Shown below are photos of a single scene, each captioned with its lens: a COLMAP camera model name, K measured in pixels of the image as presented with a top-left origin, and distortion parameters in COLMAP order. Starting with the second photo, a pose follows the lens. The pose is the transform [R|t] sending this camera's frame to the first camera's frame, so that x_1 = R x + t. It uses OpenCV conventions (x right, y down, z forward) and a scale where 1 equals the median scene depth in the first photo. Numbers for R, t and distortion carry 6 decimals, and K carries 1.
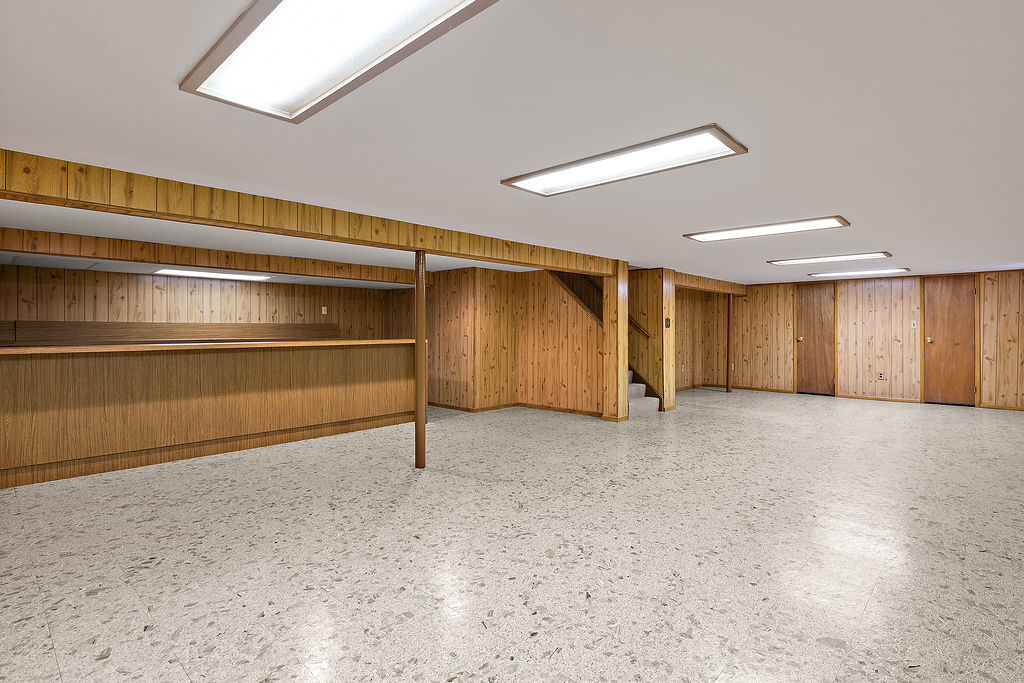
lens RADIAL K [[496.4, 0, 512.1], [0, 496.4, 333.1], [0, 0, 1]] dist [-0.001948, 0.000814]
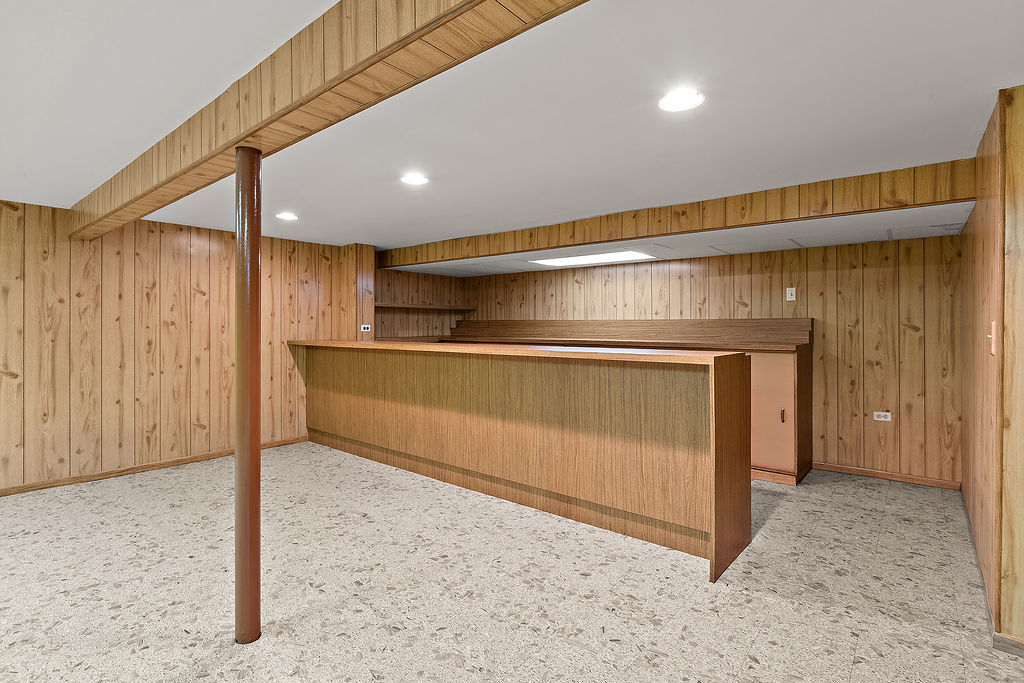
lens RADIAL K [[496.4, 0, 504.9], [0, 496.4, 324.9], [0, 0, 1]] dist [-0.001948, 0.000814]
pose [[0.067365, -0.004213, -0.997719, 0.199617], [-0.012069, 0.999914, -0.005037, -0.006954], [0.997655, 0.012381, 0.067309, 0.871977]]
